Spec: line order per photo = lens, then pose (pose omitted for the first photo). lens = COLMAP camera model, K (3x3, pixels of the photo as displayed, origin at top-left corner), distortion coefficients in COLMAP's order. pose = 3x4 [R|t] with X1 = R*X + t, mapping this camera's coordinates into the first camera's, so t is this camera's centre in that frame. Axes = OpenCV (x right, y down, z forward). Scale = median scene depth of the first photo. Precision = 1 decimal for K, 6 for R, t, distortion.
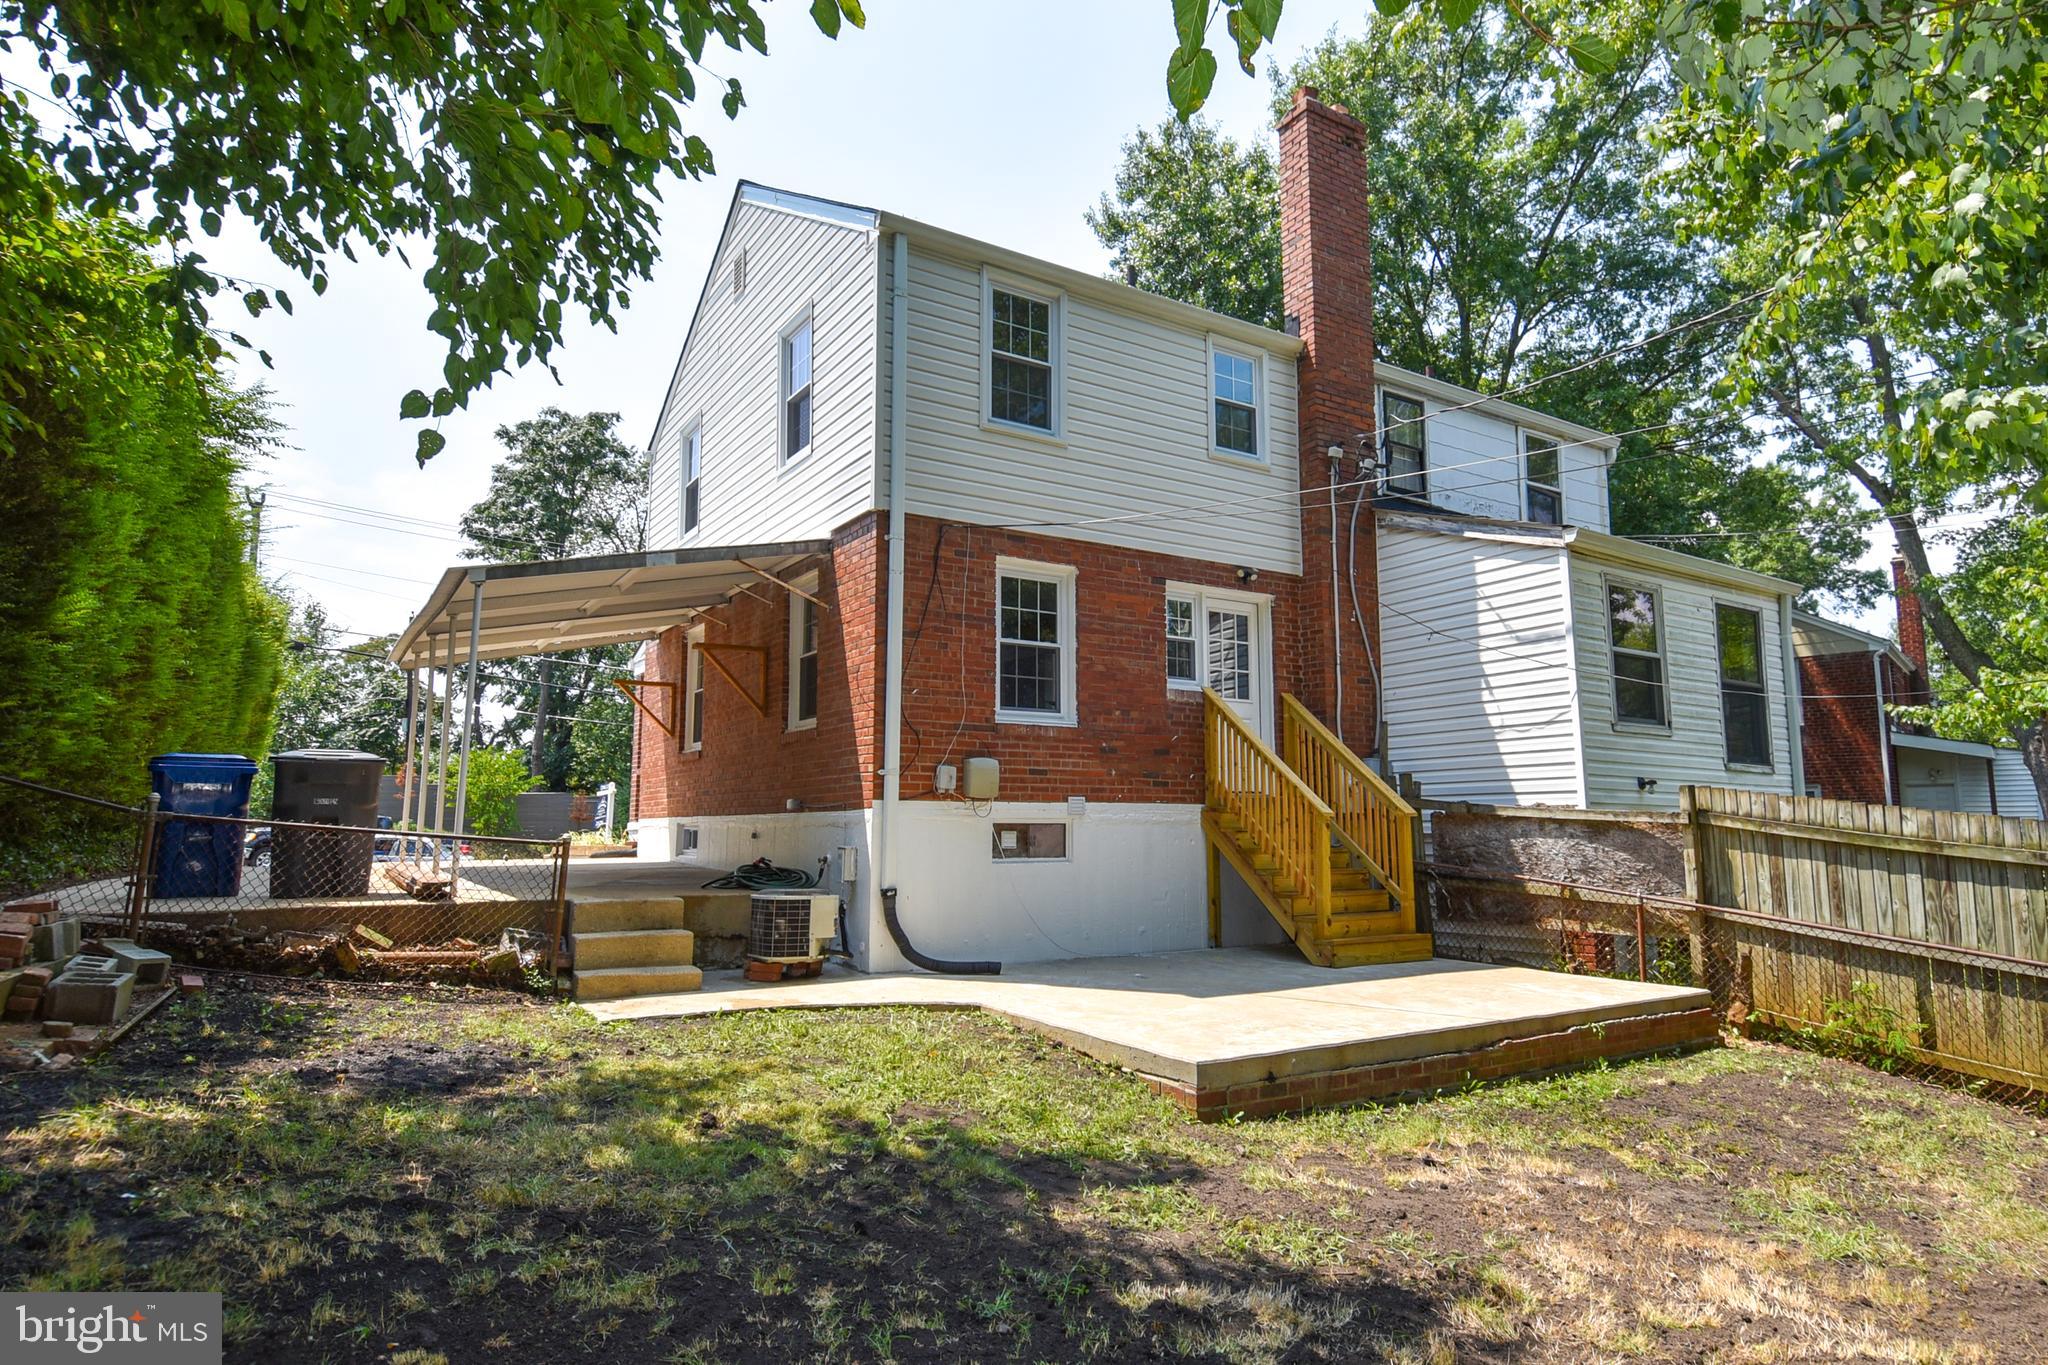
lens RADIAL K [[1115.7, 0, 1024.0], [0, 1115.7, 682.5], [0, 0, 1]] dist [0.021127, -0.000306]
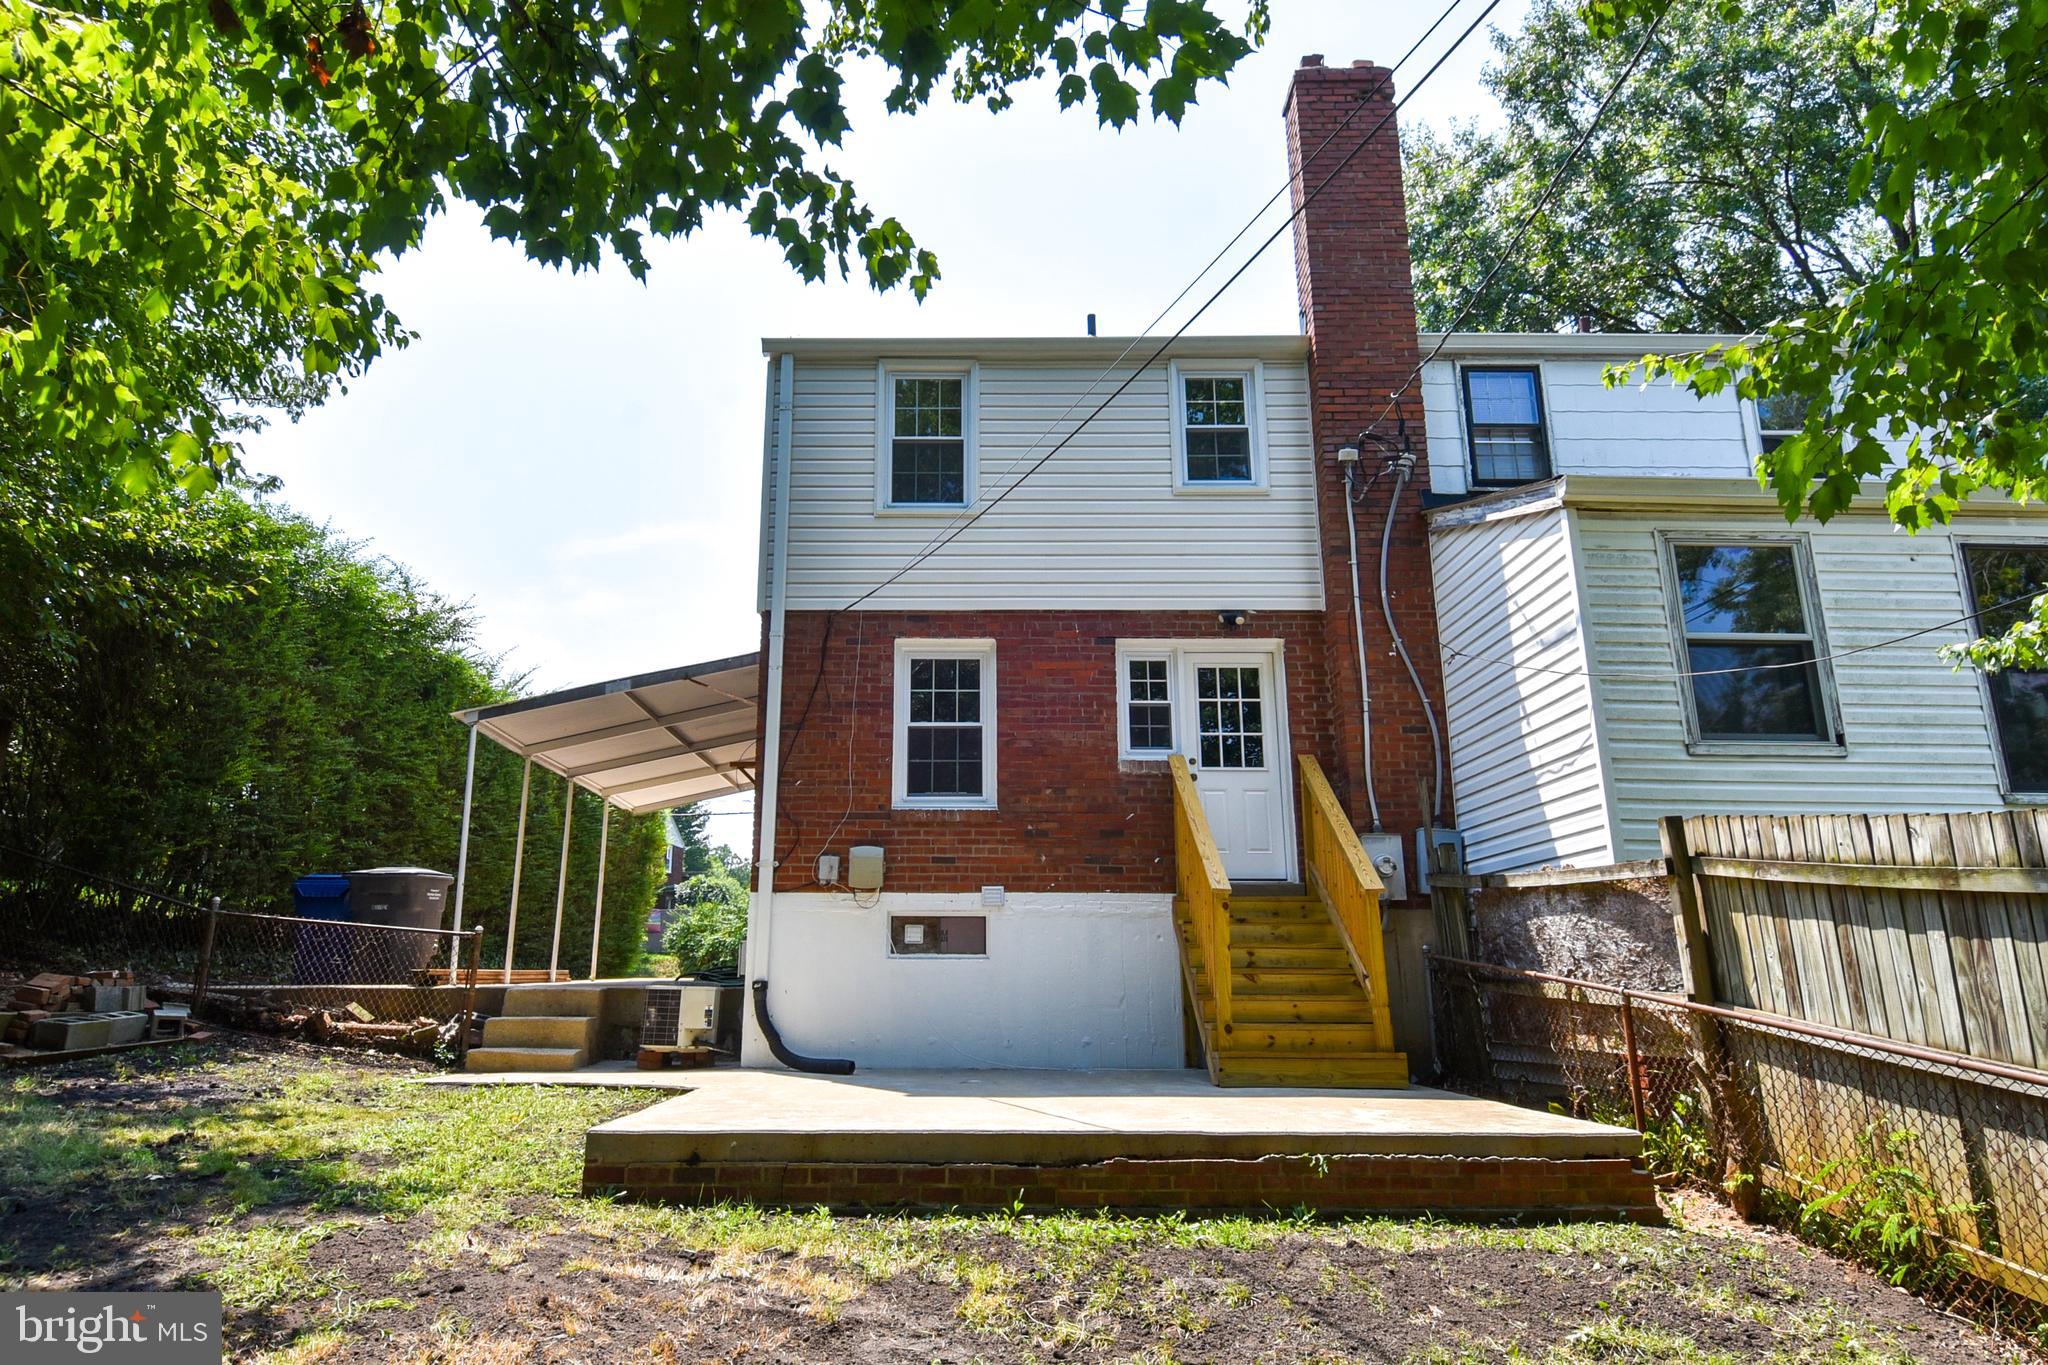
lens RADIAL K [[1144.5, 0, 997.5], [0, 1144.5, 711.7], [0, 0, 1]] dist [0.030255, -0.019258]
pose [[0.849629, -0.122545, -0.512946, 0.553675], [0.064654, 0.989495, -0.129303, 0.083834], [0.523403, 0.076696, 0.848626, 0.203158]]
